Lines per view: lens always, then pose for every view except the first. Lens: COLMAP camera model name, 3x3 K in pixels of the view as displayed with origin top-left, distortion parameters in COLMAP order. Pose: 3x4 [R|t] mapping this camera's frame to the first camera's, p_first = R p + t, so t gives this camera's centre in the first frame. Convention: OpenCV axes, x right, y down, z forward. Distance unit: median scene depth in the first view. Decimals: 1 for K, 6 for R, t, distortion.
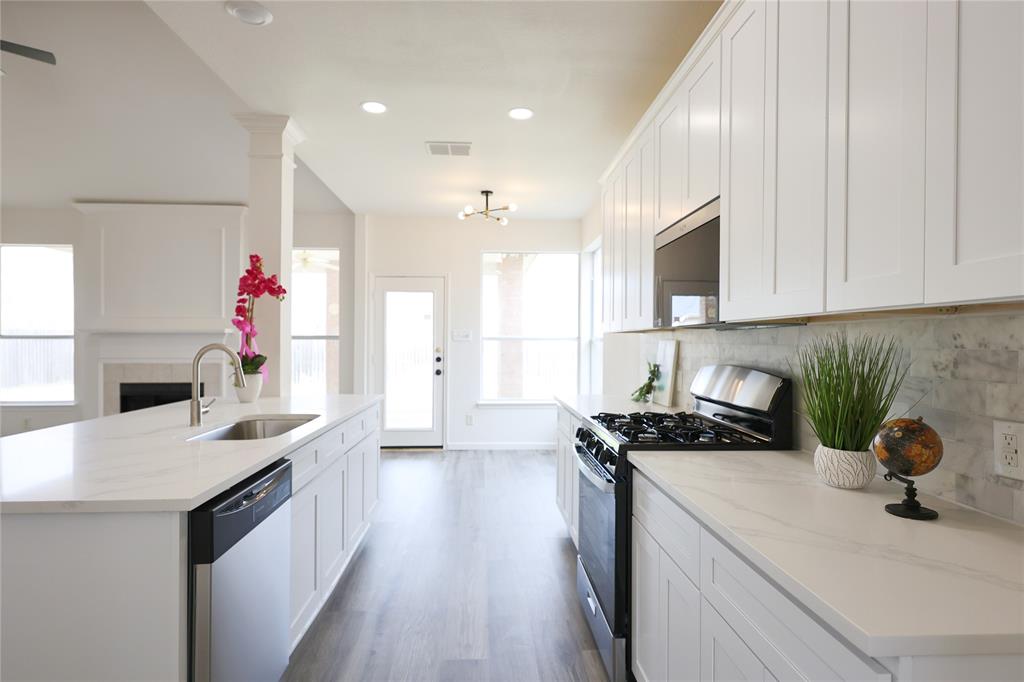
lens RADIAL K [[553.6, 0, 506.0], [0, 553.6, 343.0], [0, 0, 1]] dist [0.003761, 0.001017]
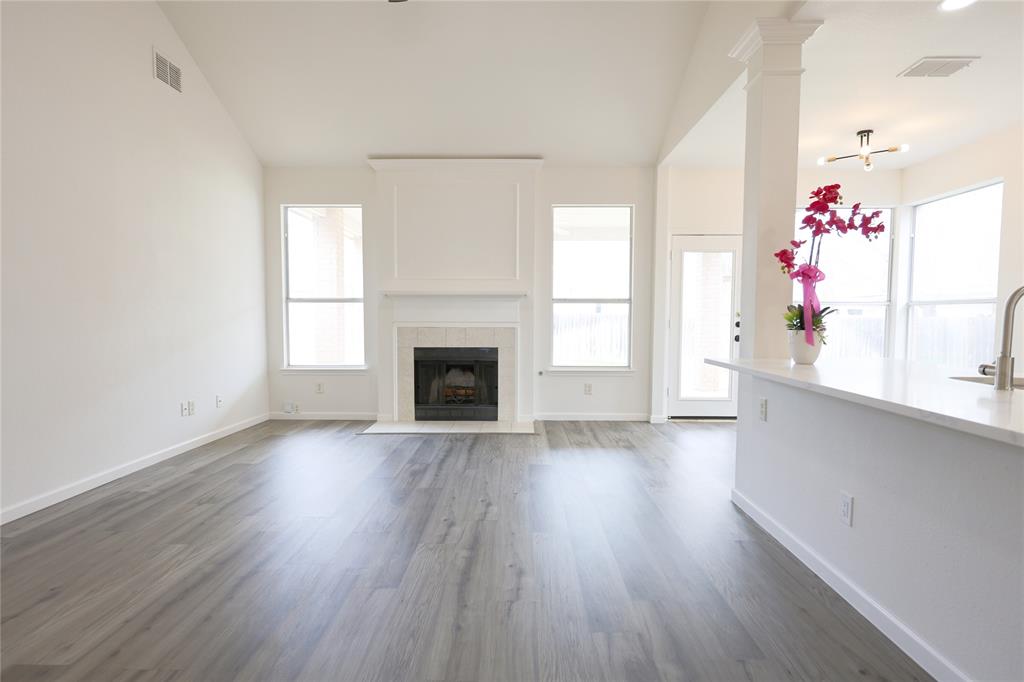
lens RADIAL K [[523.7, 0, 493.9], [0, 523.7, 342.1], [0, 0, 1]] dist [0.001003, 0.000463]
pose [[0.997721, 0.004773, -0.067308, -0.704918], [-0.001630, 0.998908, 0.046687, 0.028660], [0.067457, -0.046471, 0.996639, 0.141304]]
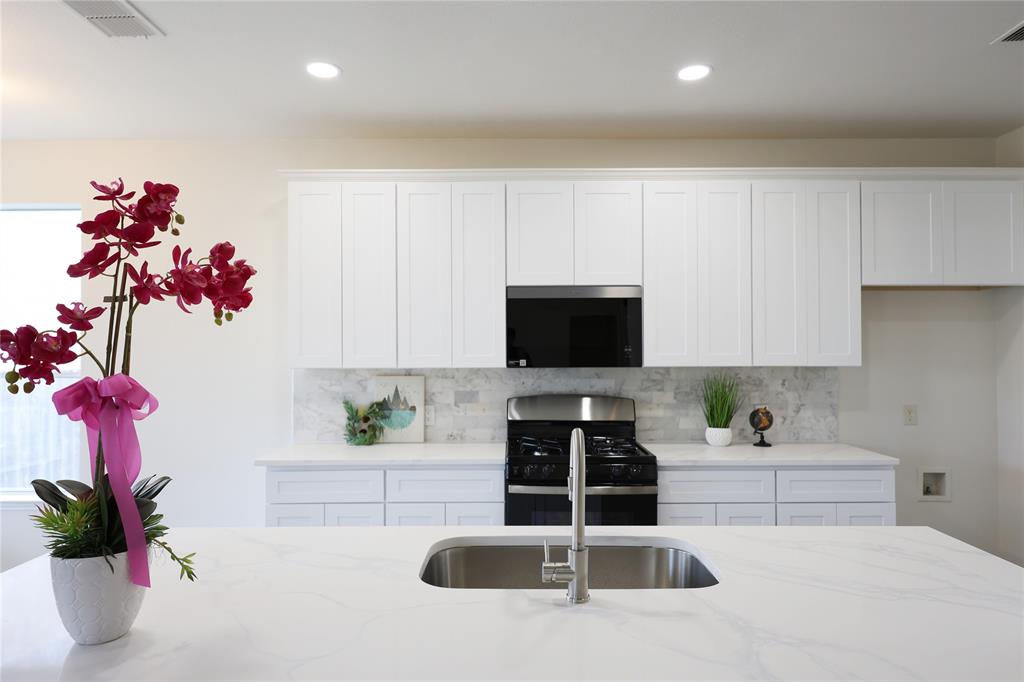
lens RADIAL K [[644.5, 0, 524.7], [0, 644.5, 343.4], [0, 0, 1]] dist [0.005289, 0.001581]
pose [[0.050771, 0.007321, 0.998683, -0.659528], [0.005270, 0.999957, -0.007598, -0.040927], [-0.998696, 0.005649, 0.050730, 0.562020]]
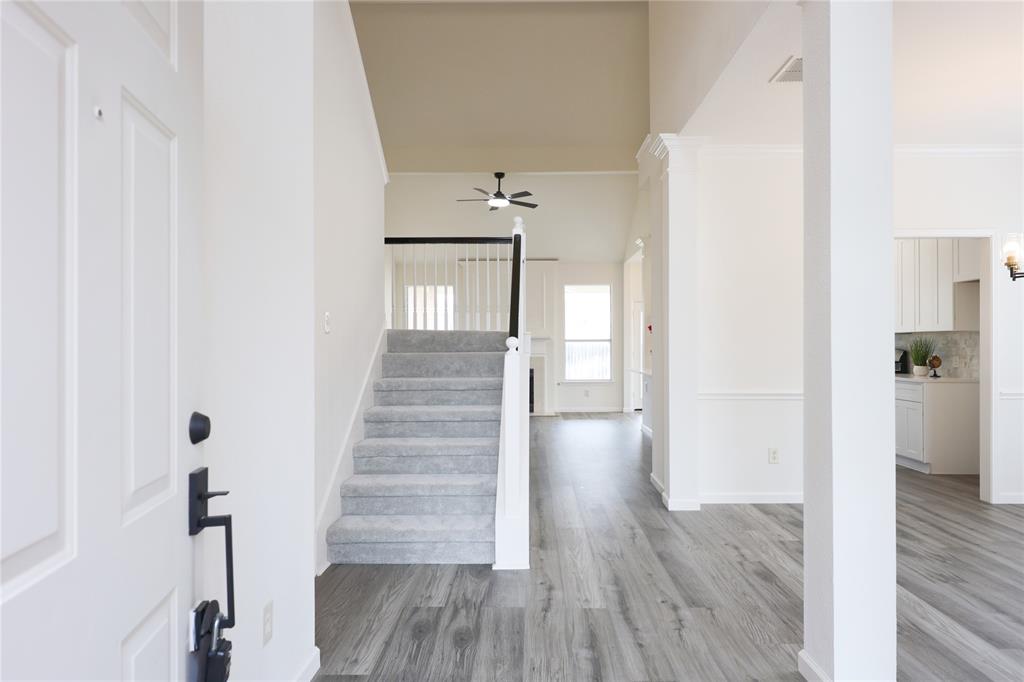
lens RADIAL K [[644.5, 0, 524.7], [0, 644.5, 343.4], [0, 0, 1]] dist [0.005289, 0.001581]
pose [[0.998440, -0.007937, -0.055262, -0.667247], [0.007572, 0.999948, -0.006816, 0.014232], [0.055313, 0.006387, 0.998449, -1.282144]]
